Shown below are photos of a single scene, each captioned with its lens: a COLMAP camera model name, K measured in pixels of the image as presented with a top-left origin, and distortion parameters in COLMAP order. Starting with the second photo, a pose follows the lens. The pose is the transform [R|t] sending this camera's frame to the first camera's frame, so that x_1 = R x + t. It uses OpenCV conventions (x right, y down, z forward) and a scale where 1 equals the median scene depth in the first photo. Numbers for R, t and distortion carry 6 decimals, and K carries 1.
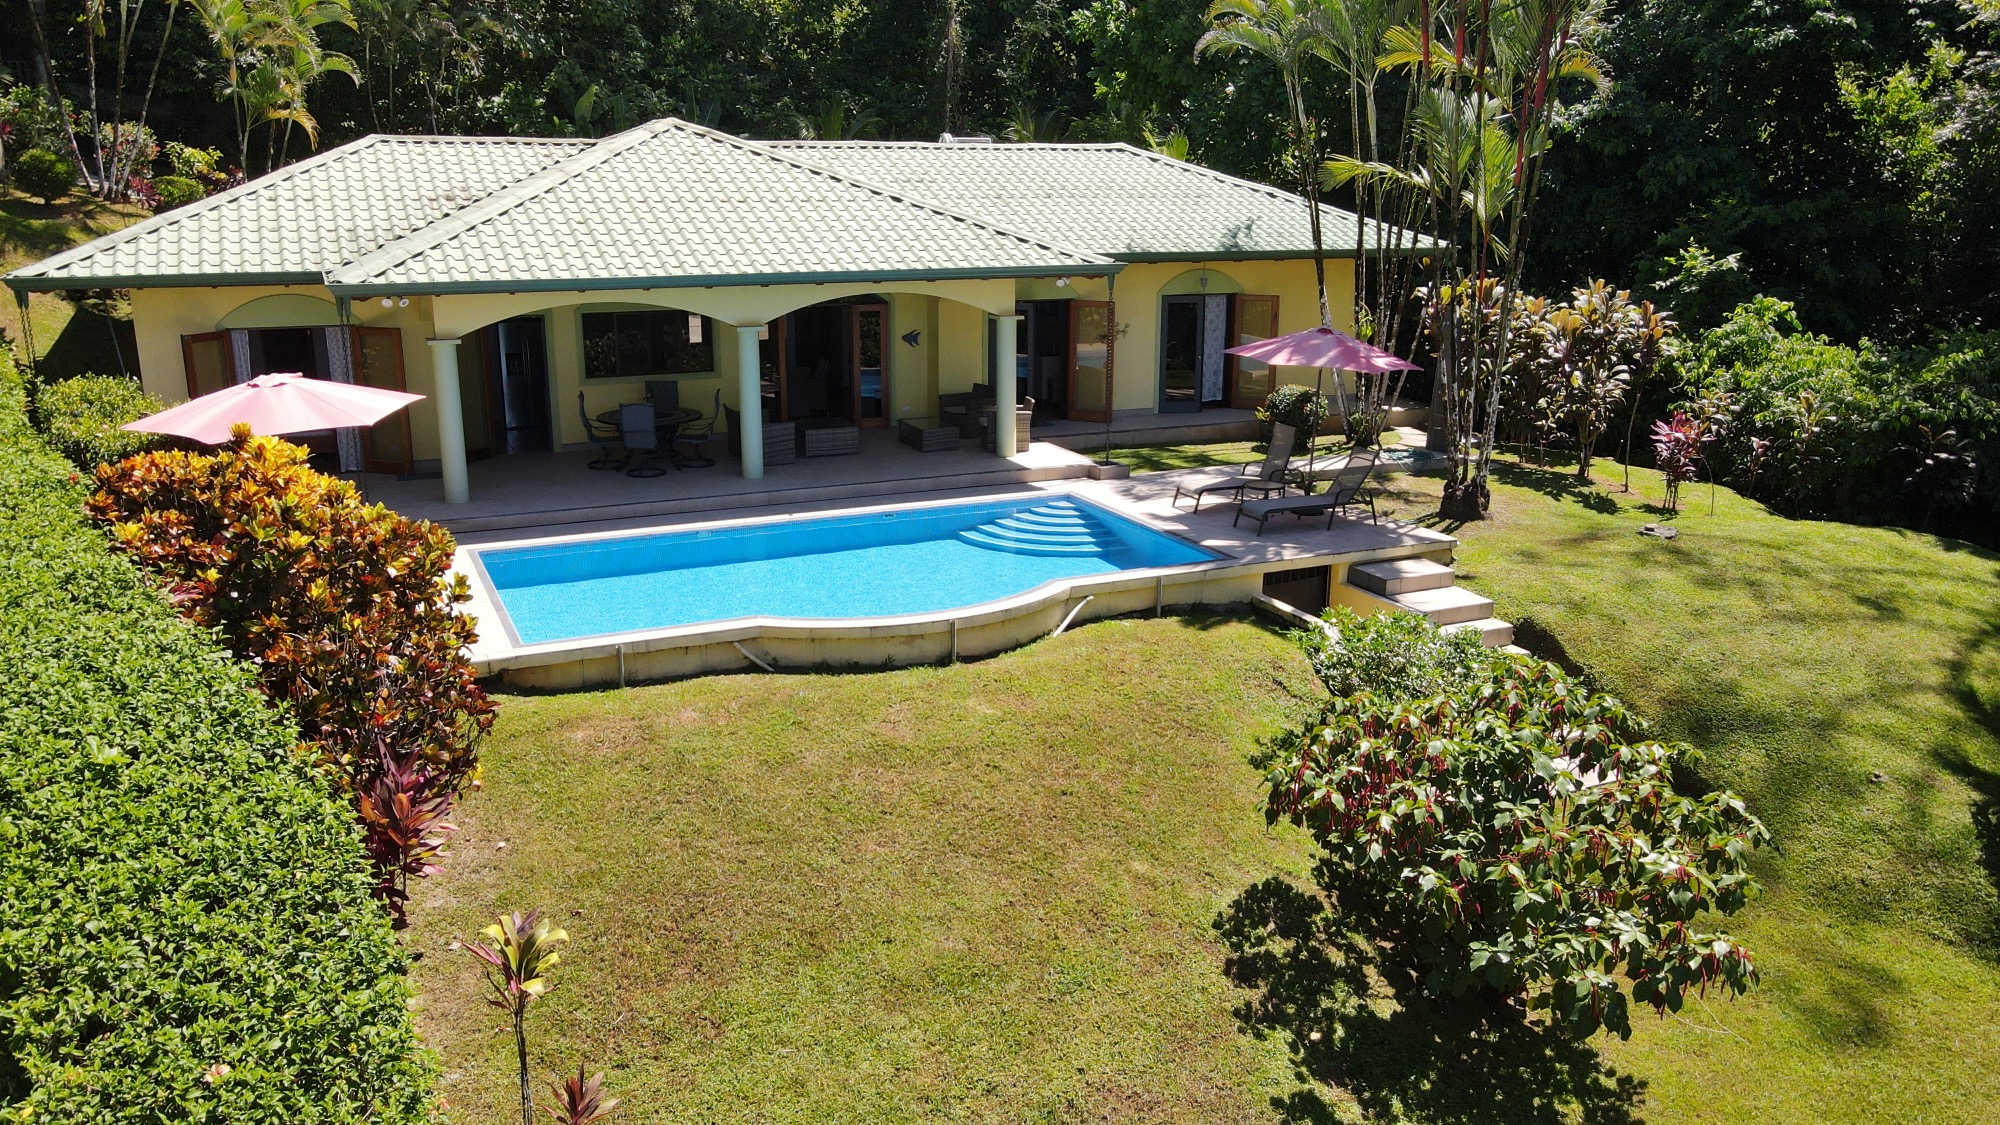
lens RADIAL K [[1478.7, 0, 1003.3], [0, 1478.7, 561.2], [0, 0, 1]] dist [-0.001428, 0.002180]
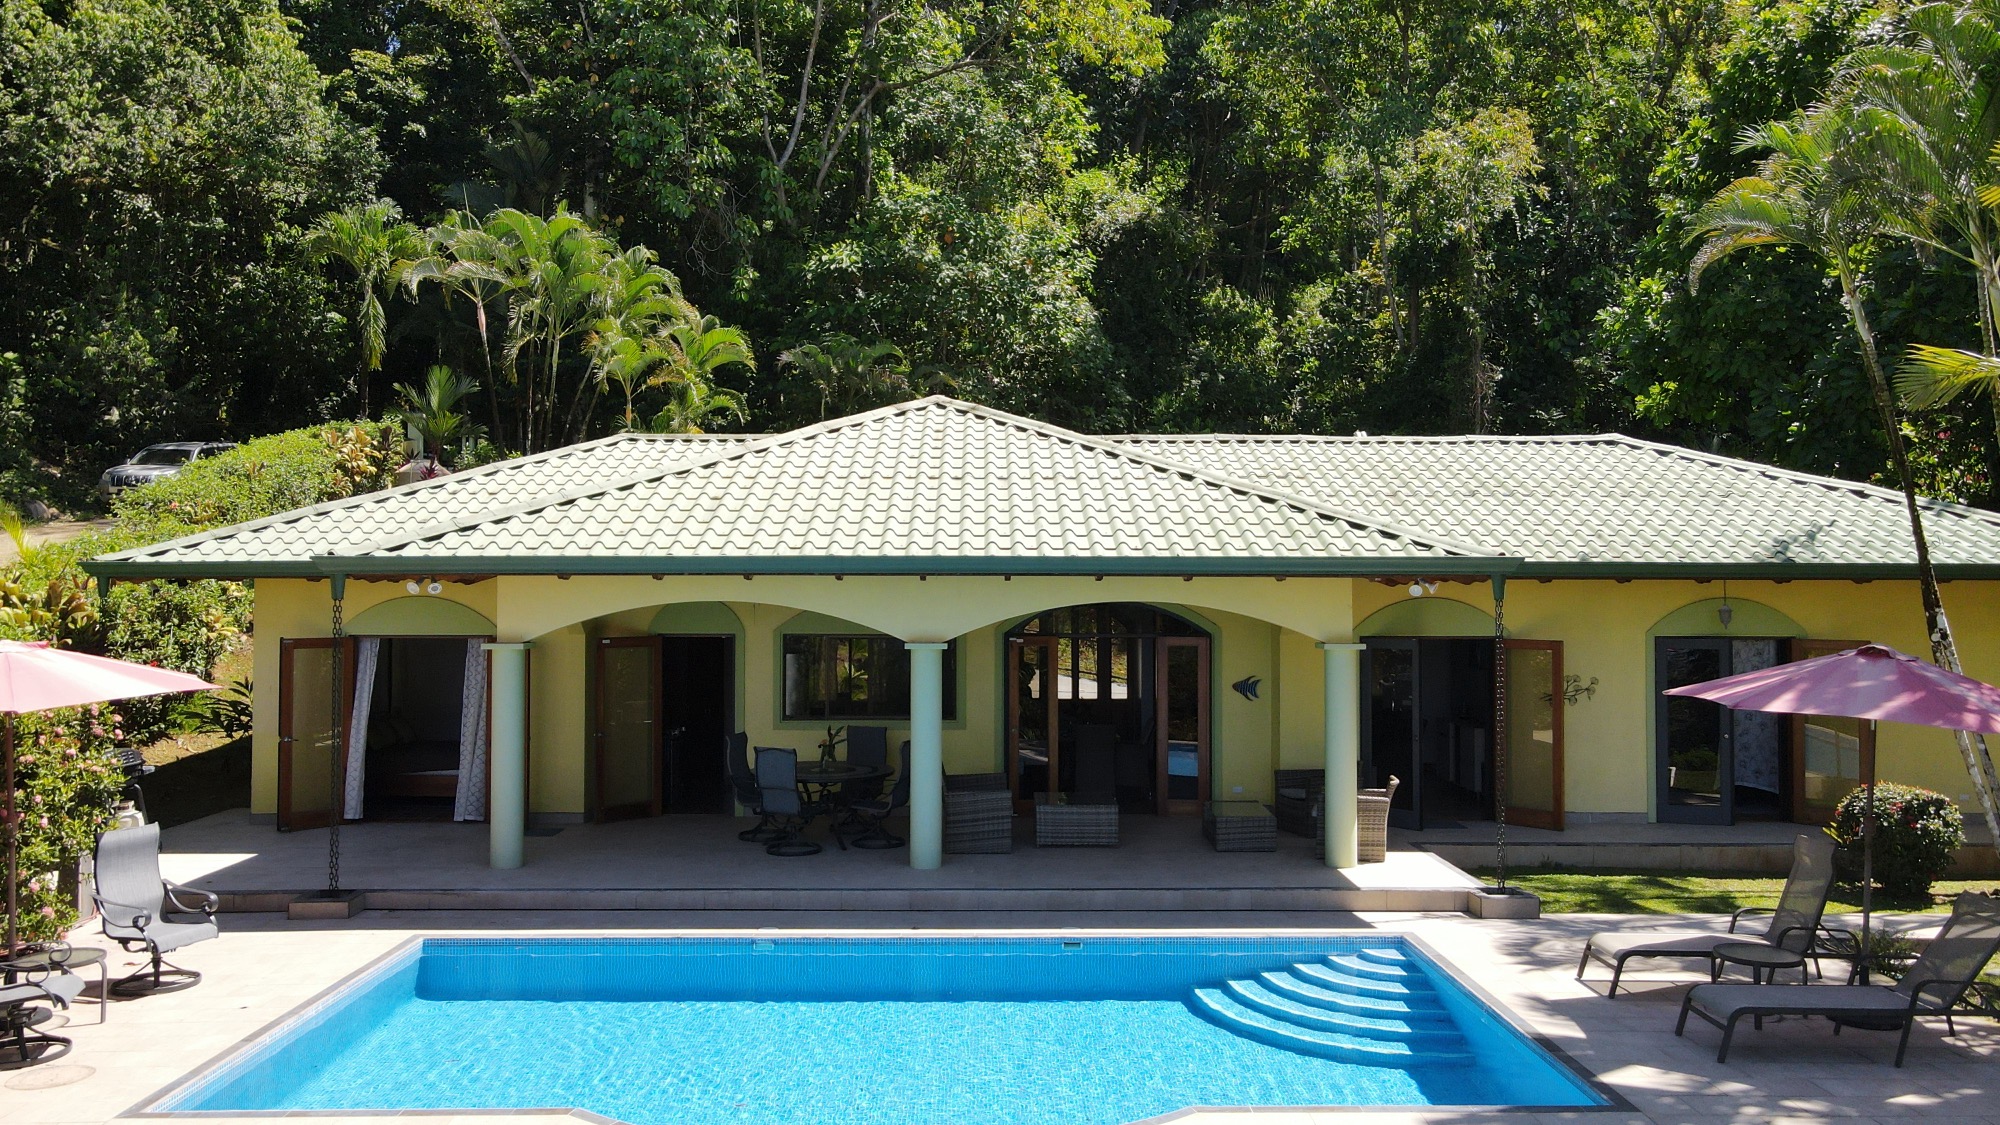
lens RADIAL K [[1478.7, 0, 1009.5], [0, 1478.7, 555.3], [0, 0, 1]] dist [-0.001428, 0.002180]
pose [[0.910628, -0.012747, -0.413031, 0.133379], [-0.103506, 0.960624, -0.257851, -0.022480], [0.400055, 0.277557, 0.873452, 0.363541]]
